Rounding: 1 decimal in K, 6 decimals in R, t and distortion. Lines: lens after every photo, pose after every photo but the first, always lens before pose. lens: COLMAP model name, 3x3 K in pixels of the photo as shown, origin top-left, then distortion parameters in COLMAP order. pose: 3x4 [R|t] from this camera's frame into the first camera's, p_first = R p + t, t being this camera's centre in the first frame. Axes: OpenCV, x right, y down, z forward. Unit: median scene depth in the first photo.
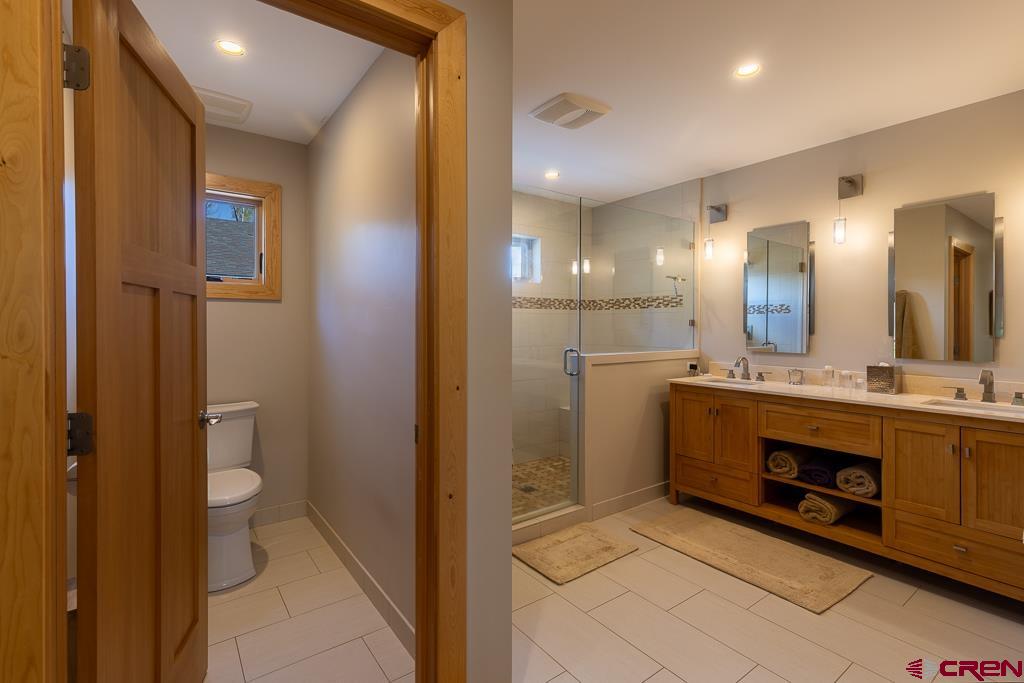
lens RADIAL K [[473.9, 0, 516.1], [0, 473.9, 328.4], [0, 0, 1]] dist [0.002058, 0.000268]
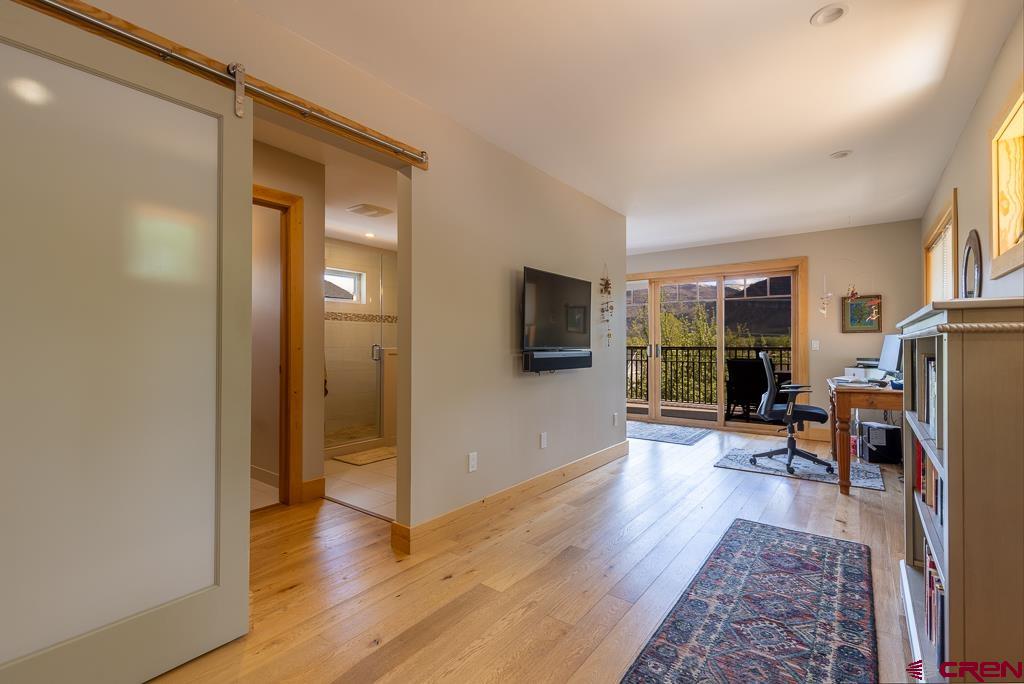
lens RADIAL K [[467.0, 0, 513.5], [0, 467.0, 338.4], [0, 0, 1]] dist [0.003177, -0.000073]
pose [[0.958758, 0.004711, 0.284185, 0.108076], [-0.000228, 0.999875, -0.015804, 0.044788], [-0.284224, 0.015088, 0.958639, -0.695038]]
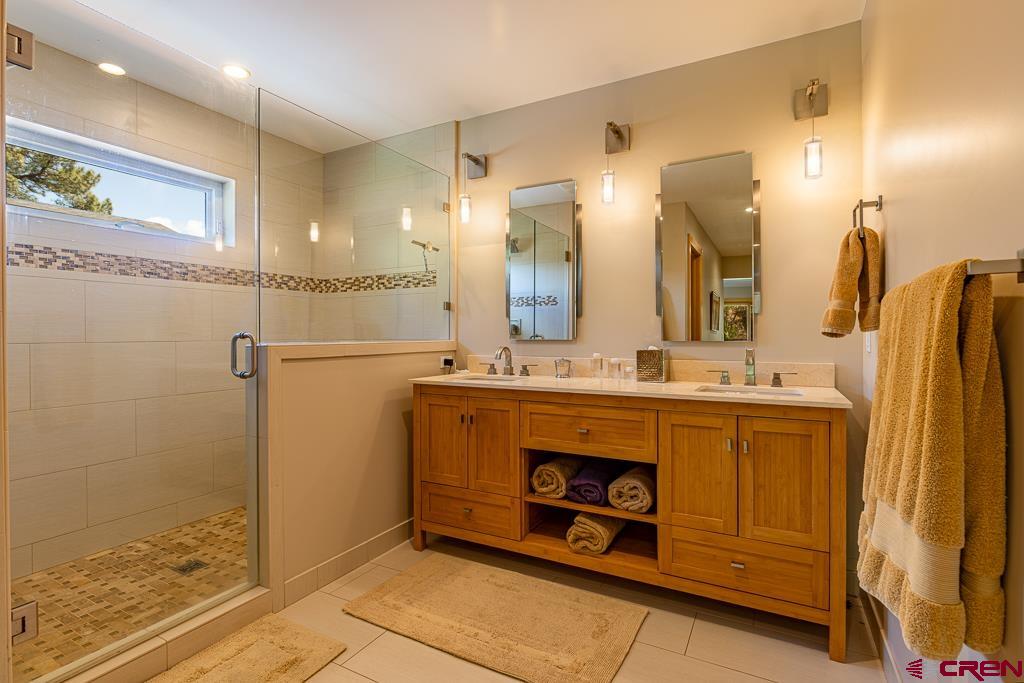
lens RADIAL K [[486.2, 0, 514.4], [0, 486.2, 337.8], [0, 0, 1]] dist [0.000890, -0.000038]
pose [[0.906944, -0.006509, 0.421200, 0.162111], [0.006090, 0.999979, 0.002342, 0.046753], [-0.421207, 0.000441, 0.906965, 0.276259]]
